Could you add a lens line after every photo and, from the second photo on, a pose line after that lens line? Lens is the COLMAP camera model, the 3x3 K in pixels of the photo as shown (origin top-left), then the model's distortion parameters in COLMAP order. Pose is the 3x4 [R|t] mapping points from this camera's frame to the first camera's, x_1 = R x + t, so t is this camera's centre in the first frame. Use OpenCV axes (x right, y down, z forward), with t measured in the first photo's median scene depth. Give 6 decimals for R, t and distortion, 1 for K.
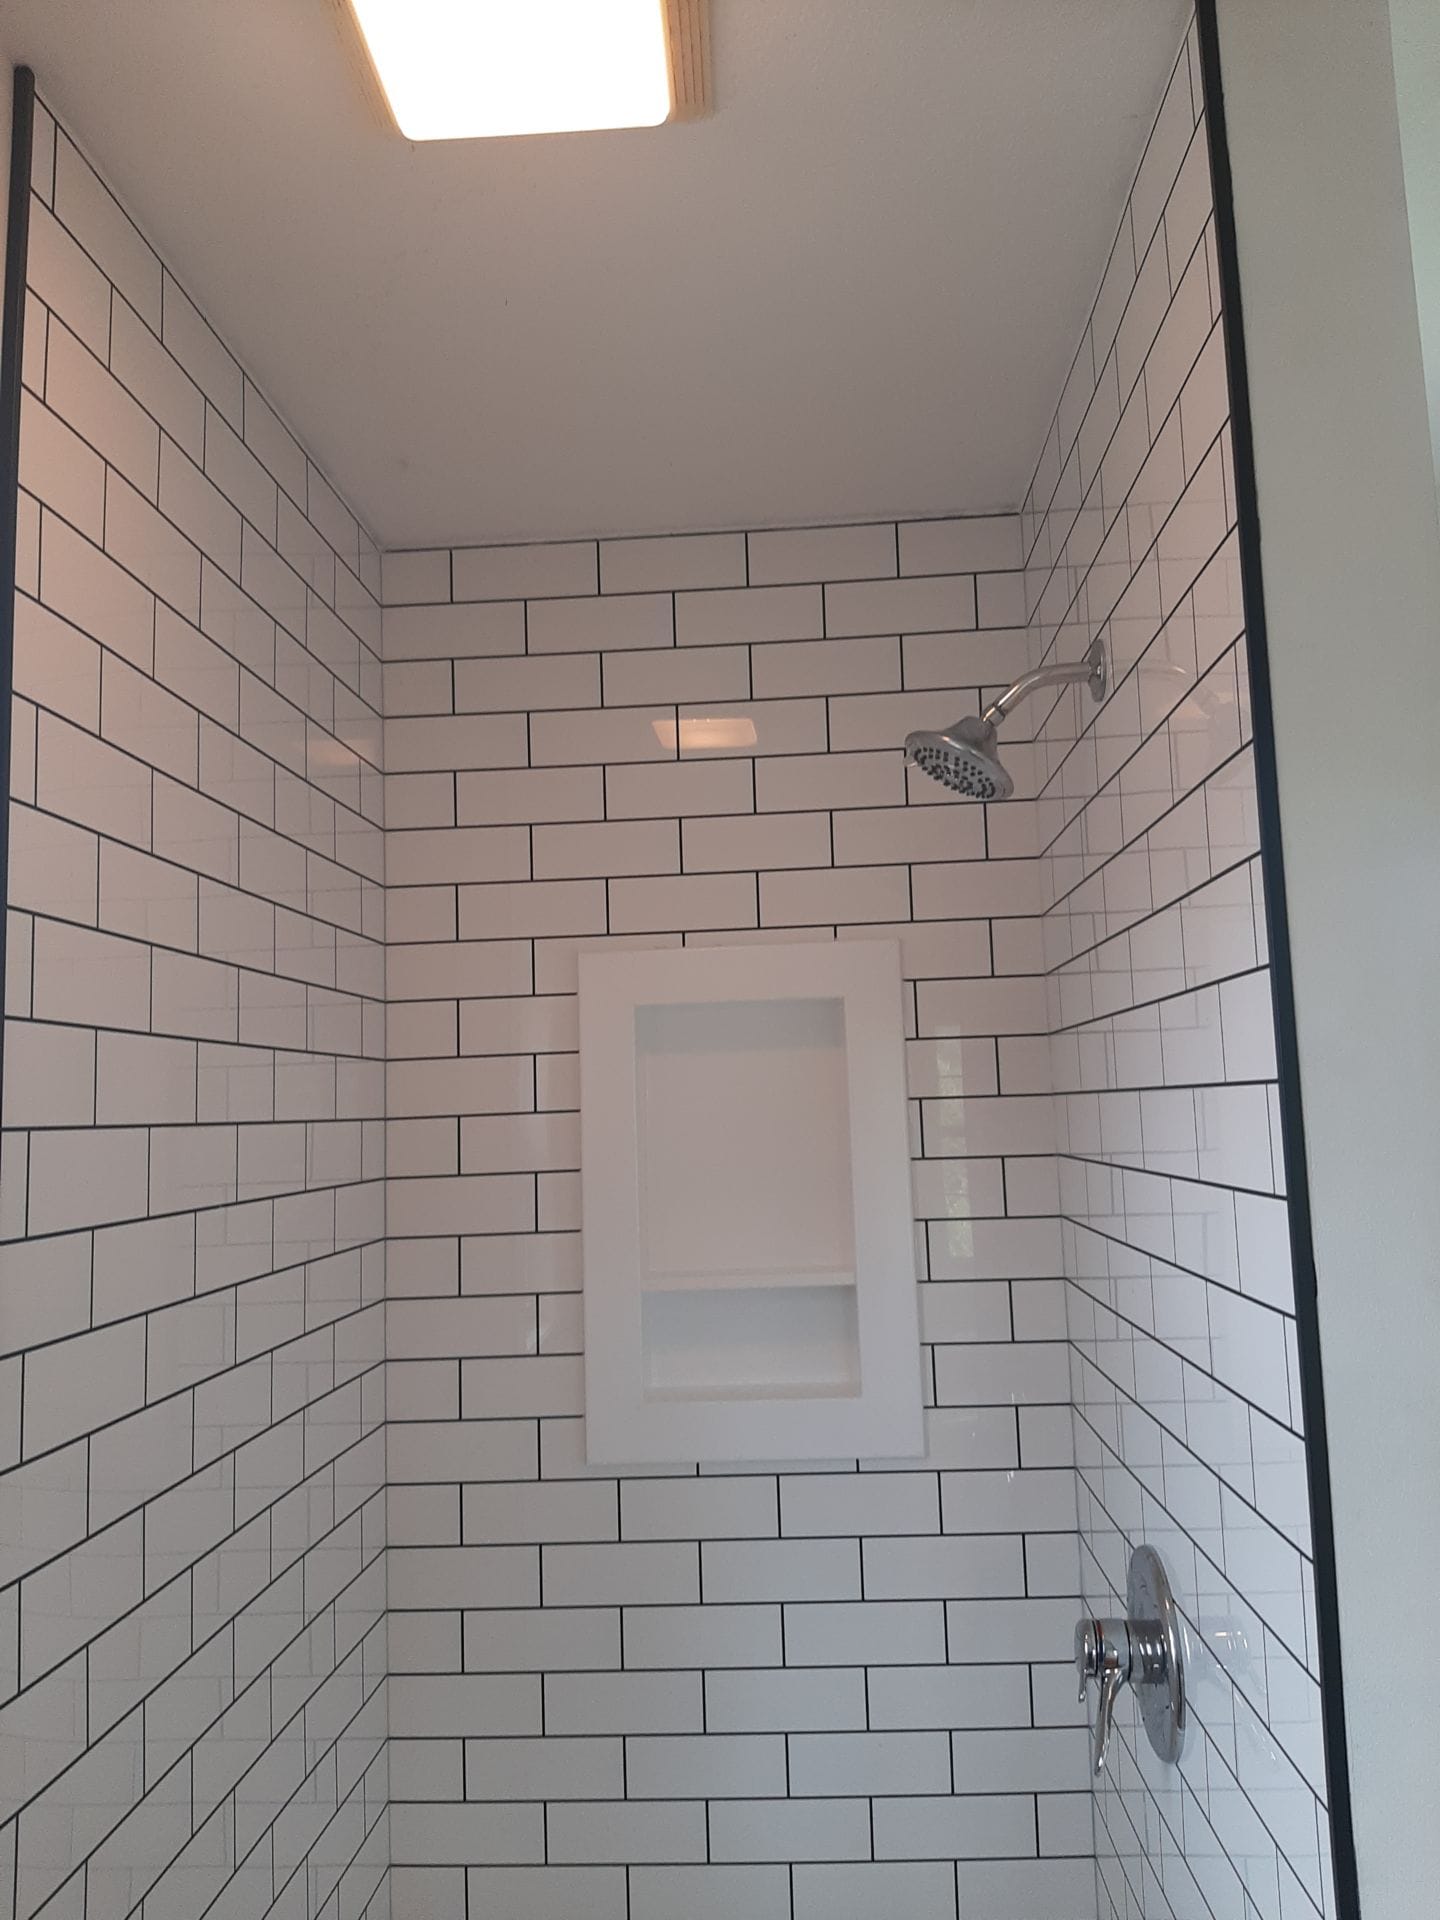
lens RADIAL K [[1452.3, 0, 717.1], [0, 1452.3, 977.5], [0, 0, 1]] dist [0.010575, -0.027102]
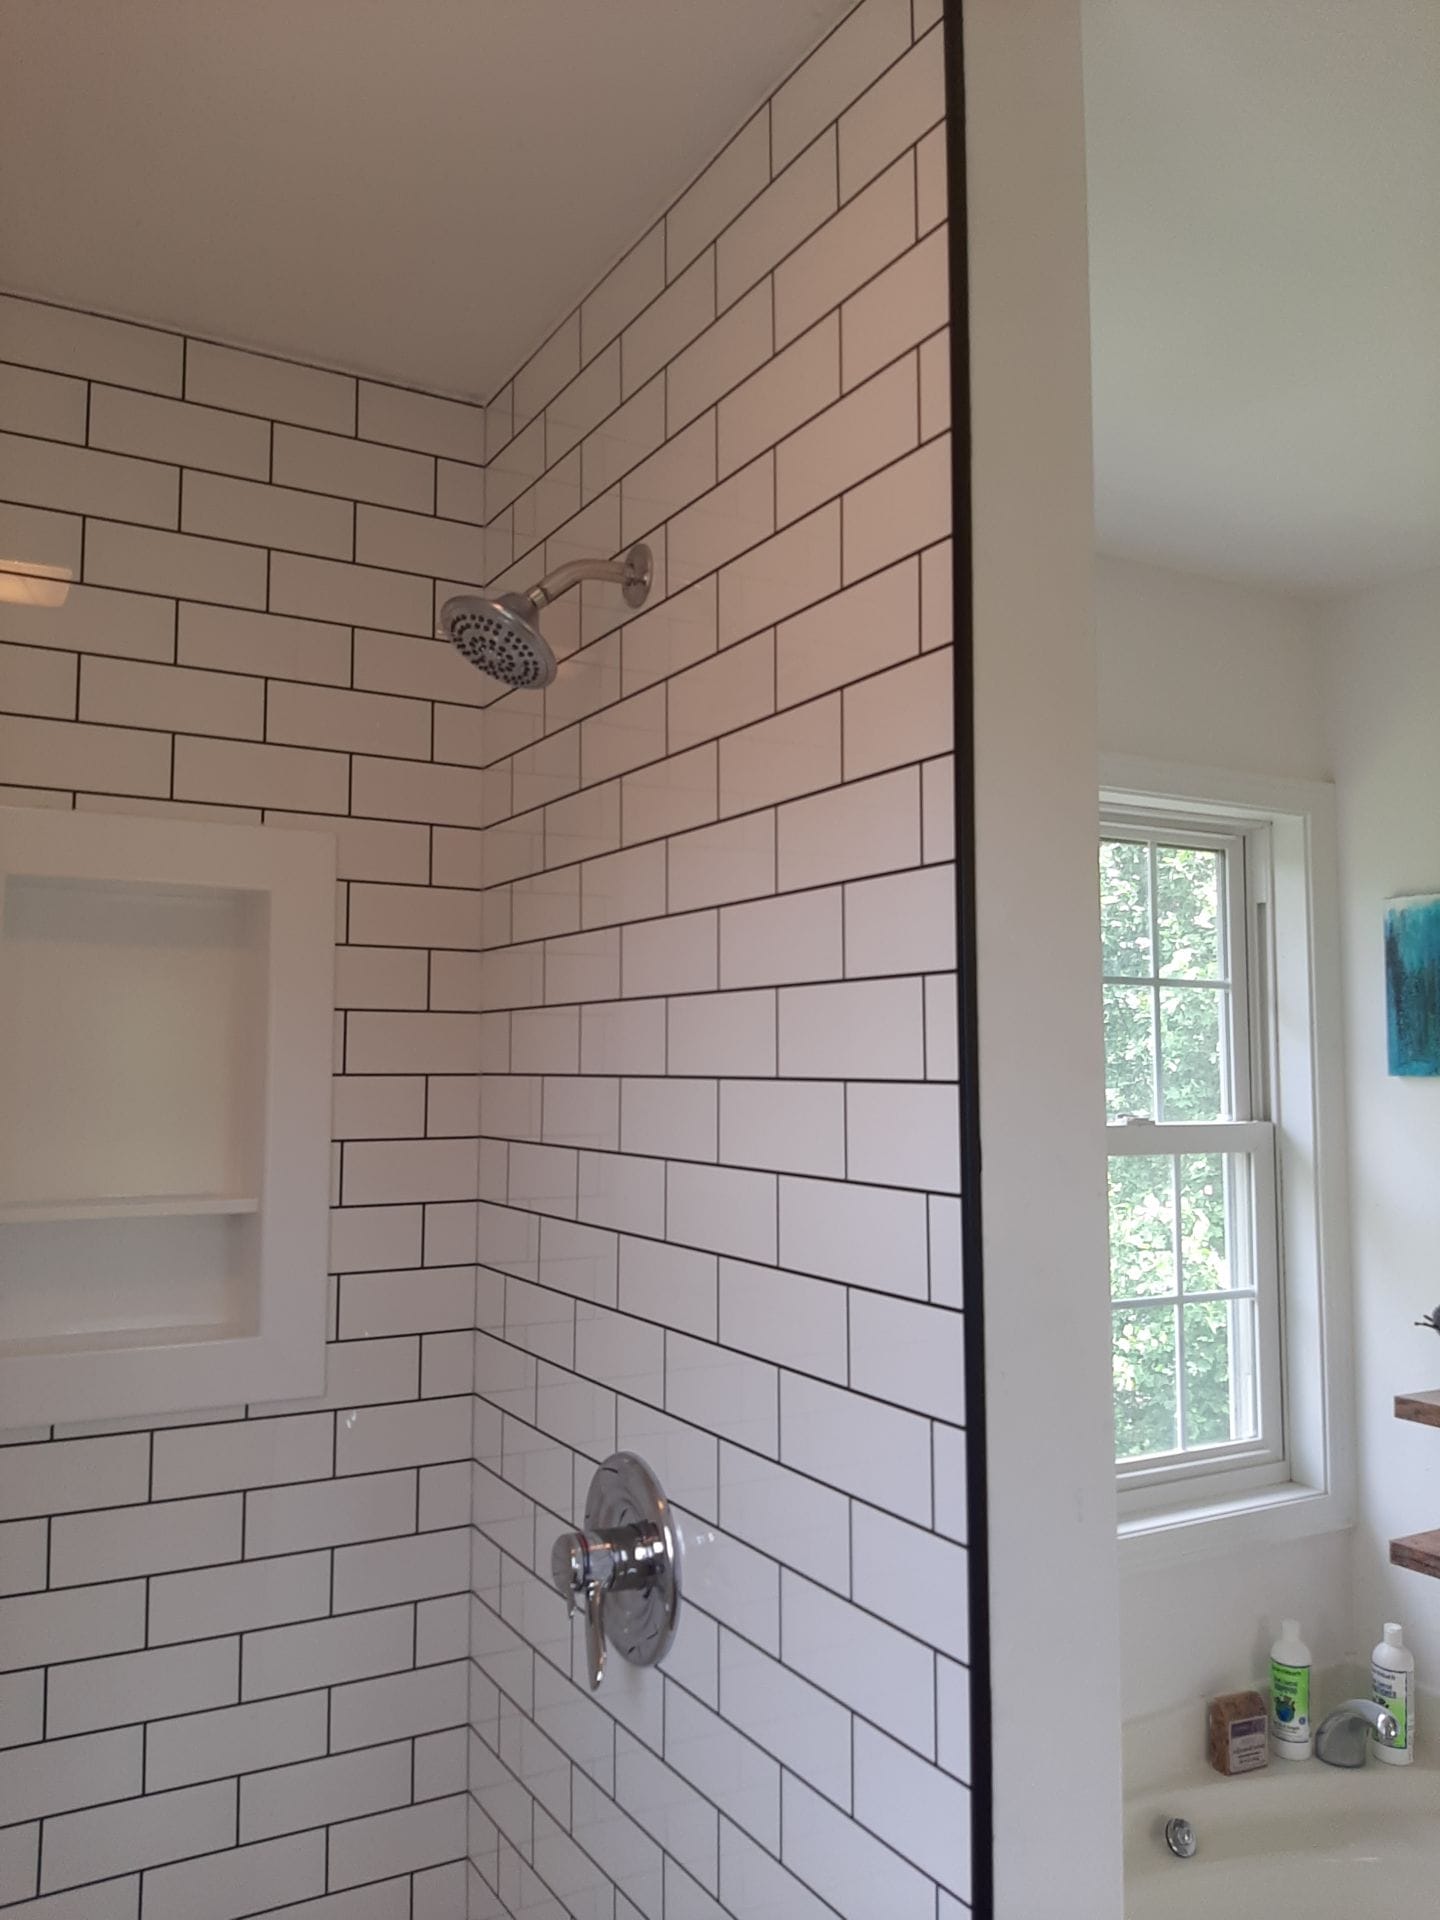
lens RADIAL K [[1452.3, 0, 725.2], [0, 1452.3, 973.1], [0, 0, 1]] dist [0.010575, -0.027102]
pose [[0.847237, 0.074980, 0.525896, -0.146012], [-0.088211, 0.996102, 0.000091, 0.040835], [-0.523840, -0.046467, 0.850549, 0.097530]]
